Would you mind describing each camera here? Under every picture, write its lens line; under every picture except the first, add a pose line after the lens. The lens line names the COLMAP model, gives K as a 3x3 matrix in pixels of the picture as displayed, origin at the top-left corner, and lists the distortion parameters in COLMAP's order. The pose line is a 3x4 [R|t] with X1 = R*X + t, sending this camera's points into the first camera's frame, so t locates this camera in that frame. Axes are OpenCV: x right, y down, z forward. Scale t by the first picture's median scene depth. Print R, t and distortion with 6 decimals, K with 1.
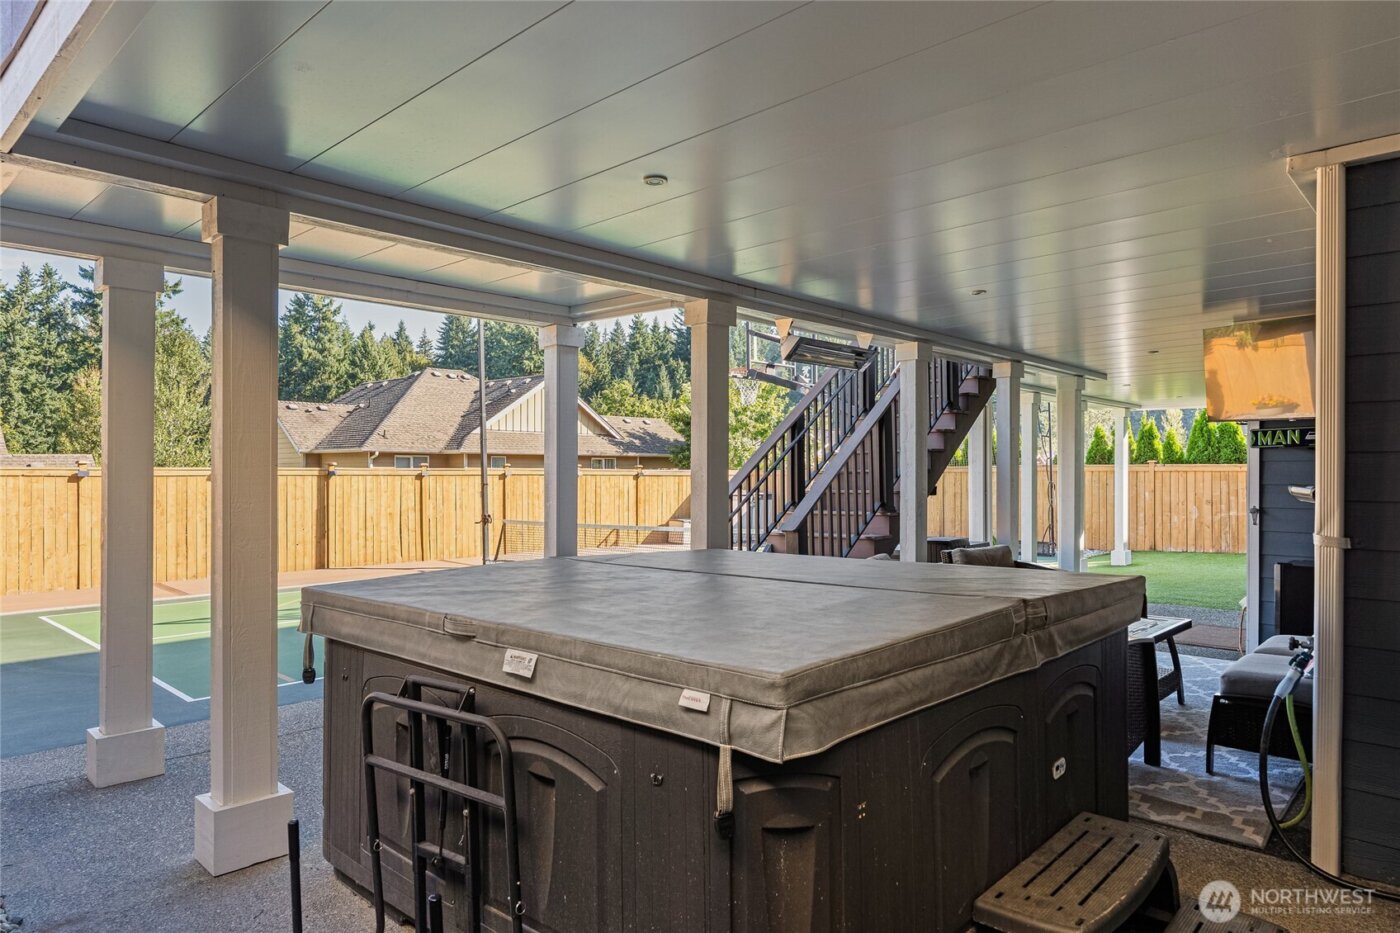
lens RADIAL K [[850.6, 0, 700.0], [0, 850.6, 466.5], [0, 0, 1]] dist [-0.000876, -0.001117]
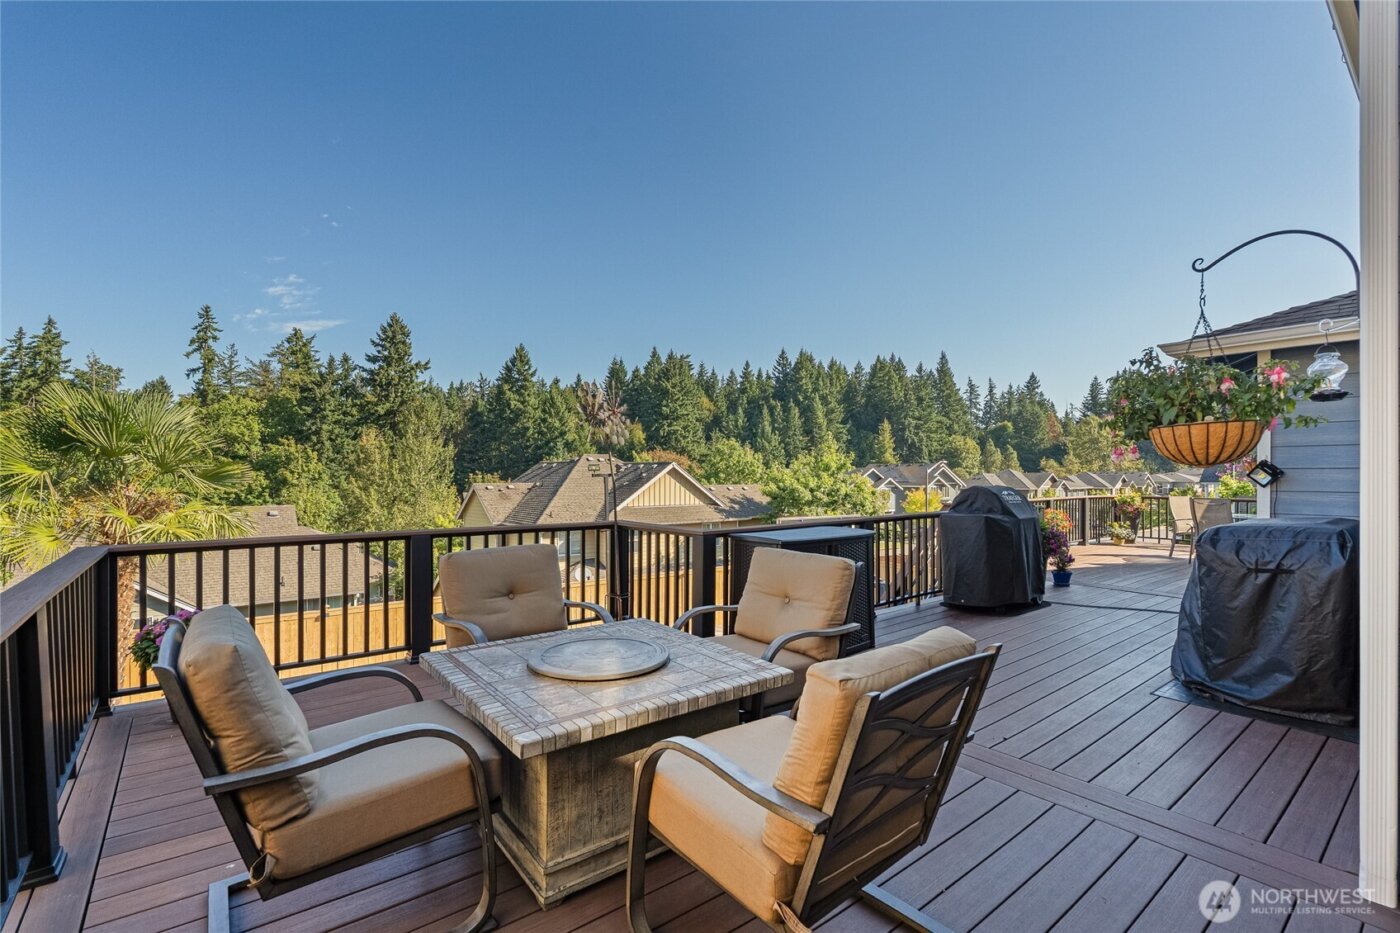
lens RADIAL K [[628.3, 0, 700.3], [0, 628.3, 470.4], [0, 0, 1]] dist [-0.000052, 0.000721]
pose [[0.988936, -0.001206, -0.148337, 0.015362], [0.000929, 0.999998, -0.001936, -0.087489], [0.148339, 0.001777, 0.988935, 0.026174]]
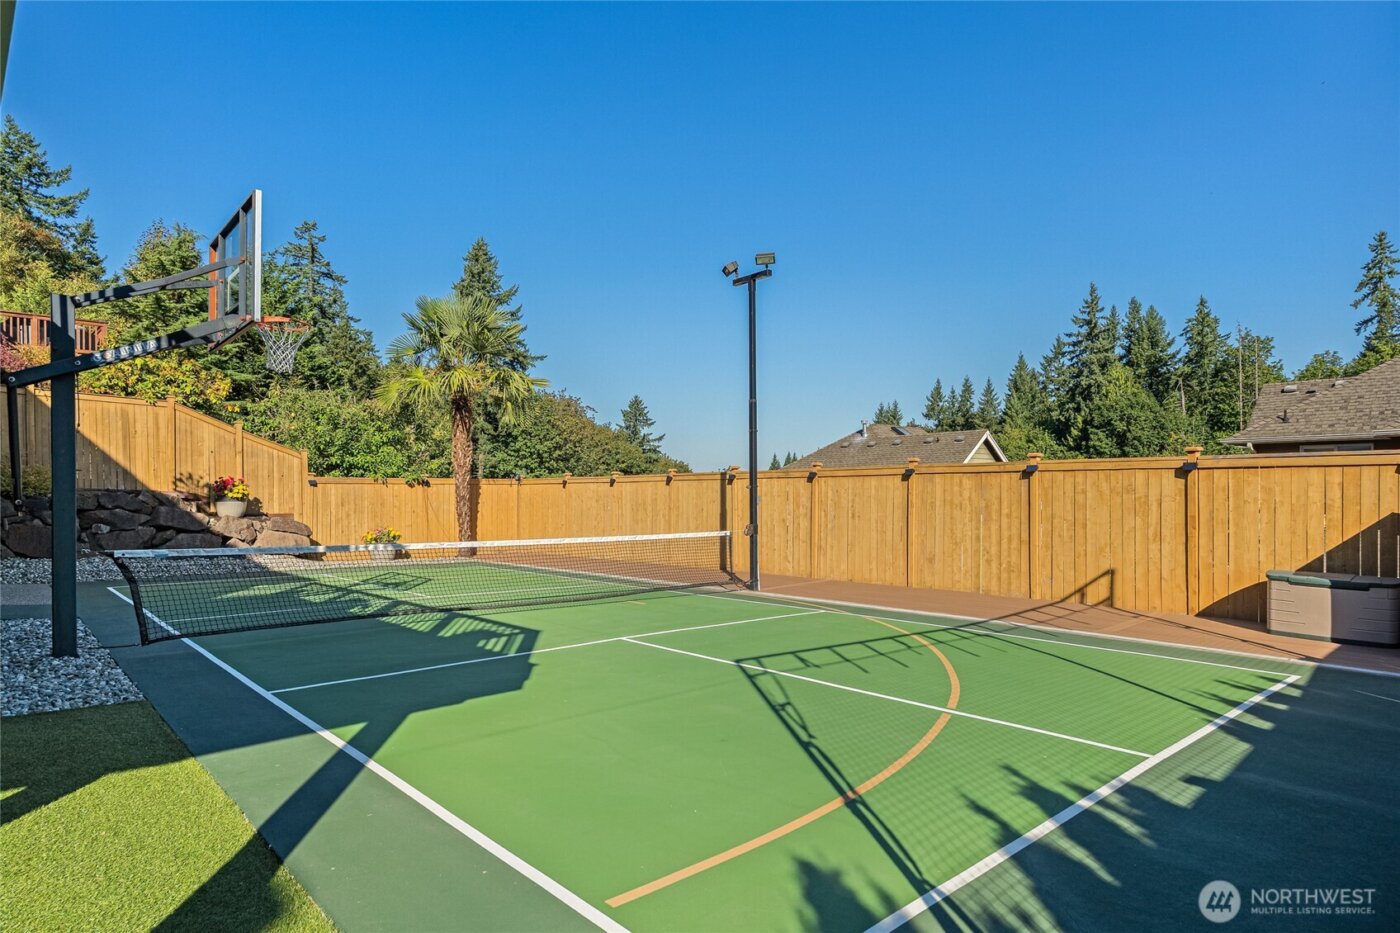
lens RADIAL K [[792.4, 0, 695.3], [0, 792.4, 489.0], [0, 0, 1]] dist [0.001849, -0.000561]
pose [[-0.069127, 0.000430, -0.997608, 0.257601], [0.015489, 0.999880, -0.000643, 0.009812], [0.997488, -0.015496, -0.069126, 0.459948]]
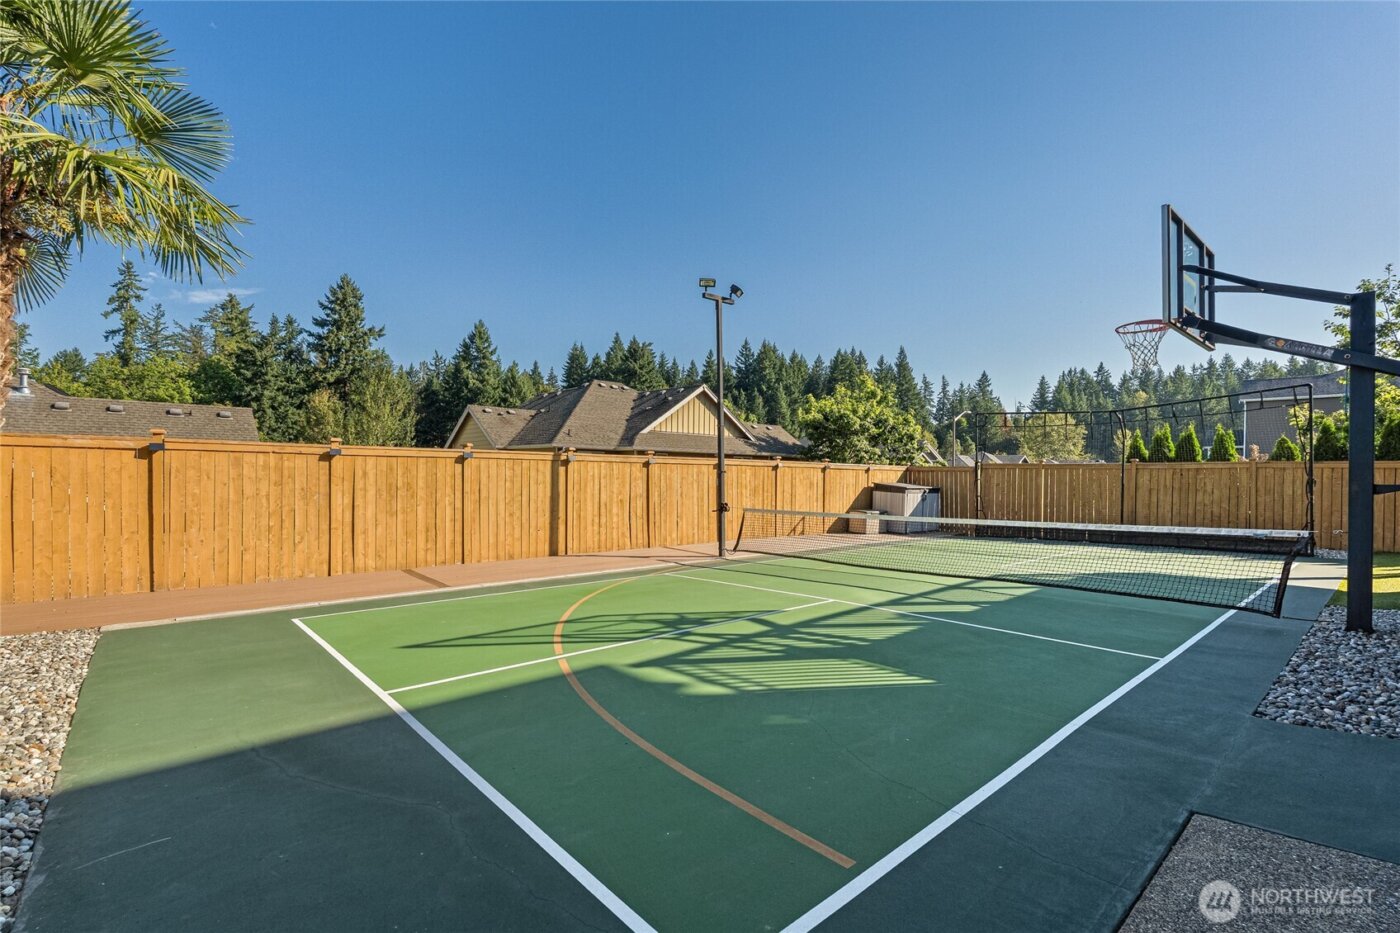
lens RADIAL K [[623.7, 0, 701.6], [0, 623.7, 477.6], [0, 0, 1]] dist [0.000413, -0.001018]
pose [[0.997485, 0.012197, -0.069827, -0.106648], [-0.011405, 0.999866, 0.011725, 0.009161], [0.069961, -0.010899, 0.997490, 0.133256]]
